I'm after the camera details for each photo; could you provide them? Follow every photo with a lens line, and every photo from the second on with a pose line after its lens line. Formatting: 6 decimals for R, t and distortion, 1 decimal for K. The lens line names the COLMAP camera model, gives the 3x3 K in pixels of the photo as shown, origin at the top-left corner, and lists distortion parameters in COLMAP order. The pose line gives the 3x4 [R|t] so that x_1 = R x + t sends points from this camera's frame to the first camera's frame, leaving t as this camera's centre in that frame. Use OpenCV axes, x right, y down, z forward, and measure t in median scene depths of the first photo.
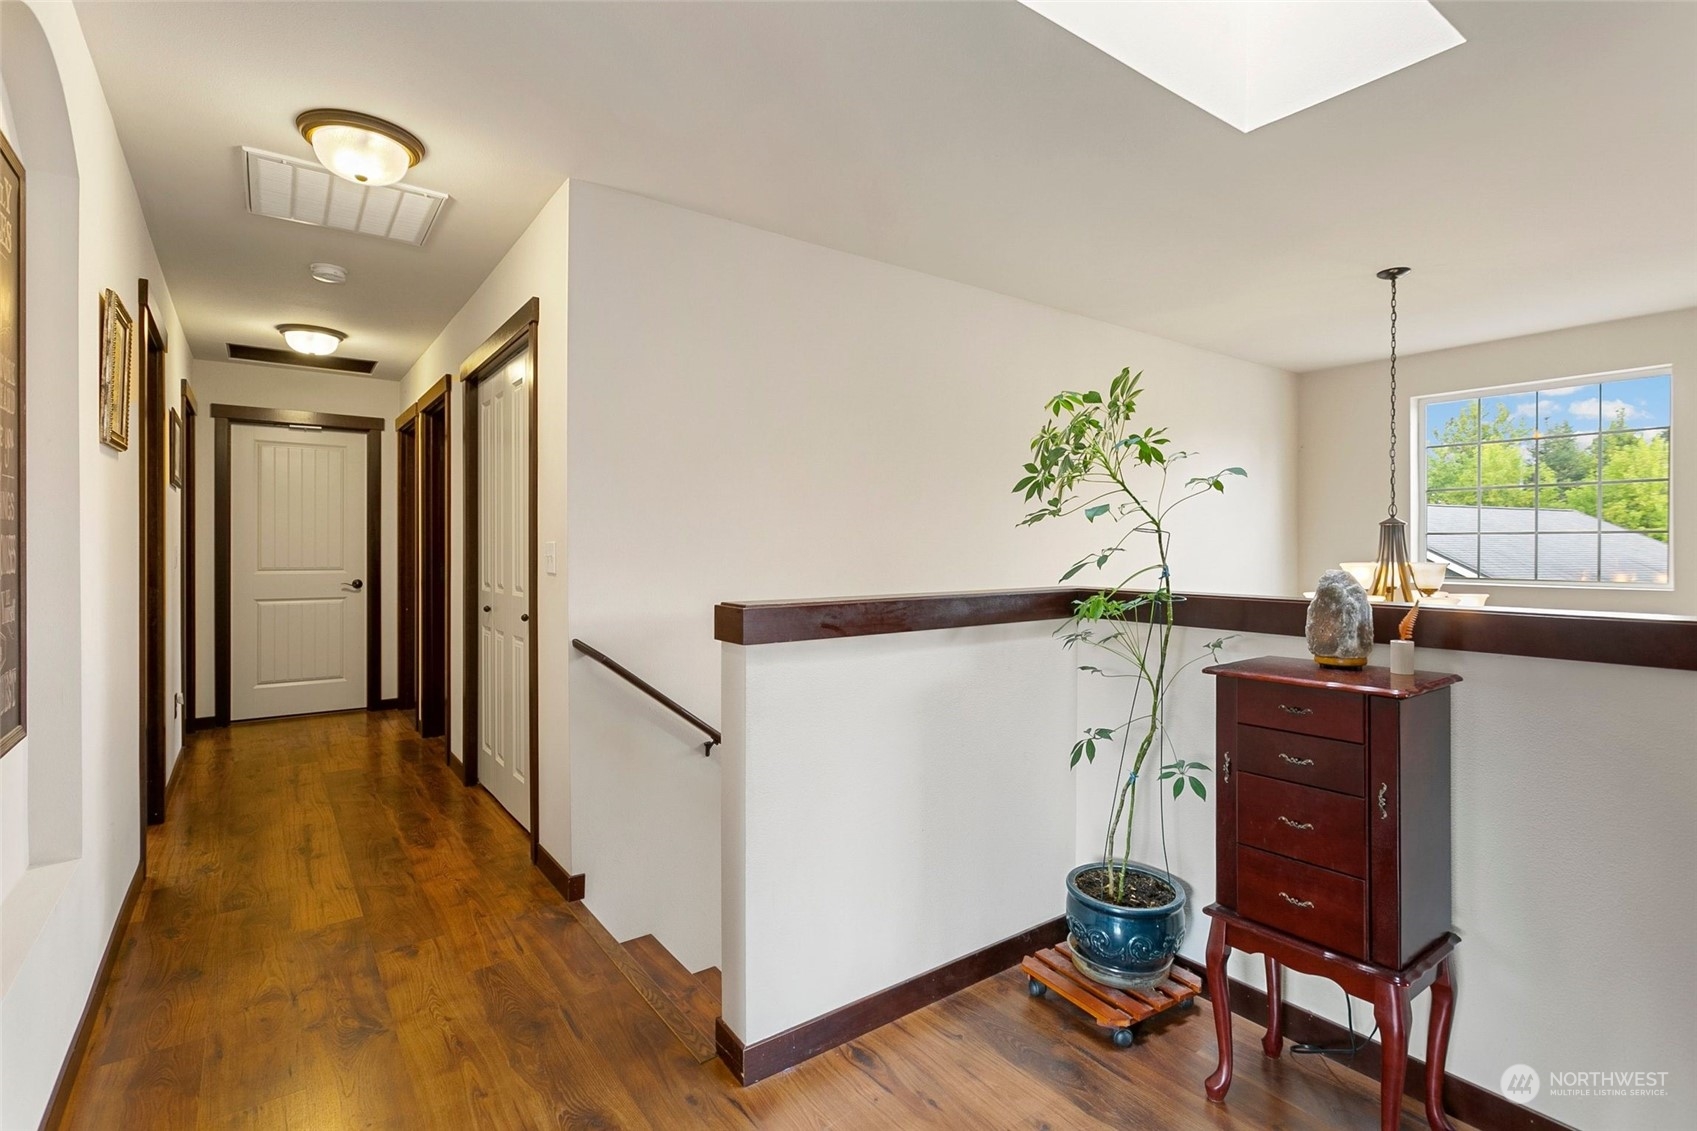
lens RADIAL K [[807.2, 0, 854.9], [0, 807.2, 555.1], [0, 0, 1]] dist [0.001187, -0.000229]
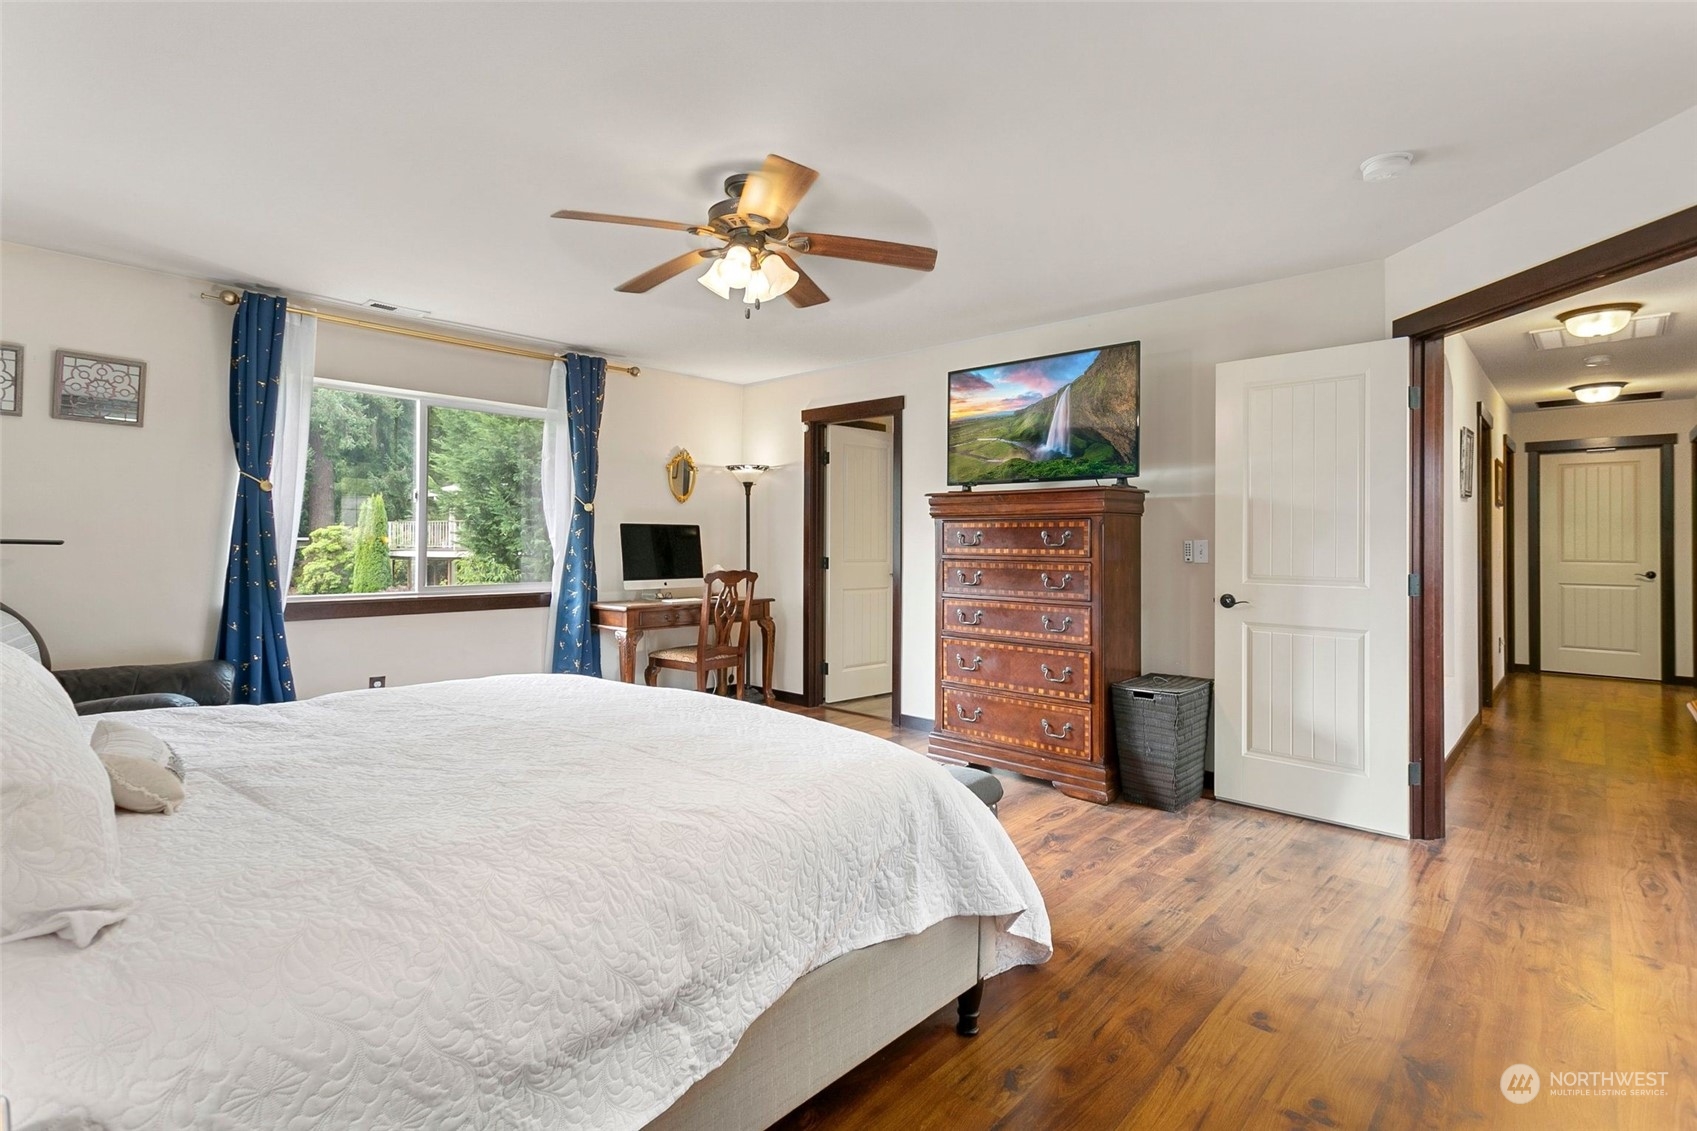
lens RADIAL K [[807.2, 0, 850.1], [0, 807.2, 533.0], [0, 0, 1]] dist [0.001187, -0.000229]
pose [[0.184224, -0.011191, -0.982820, 0.374675], [-0.010077, 0.999861, -0.013274, 0.001749], [0.982833, 0.012350, 0.184086, -0.422741]]
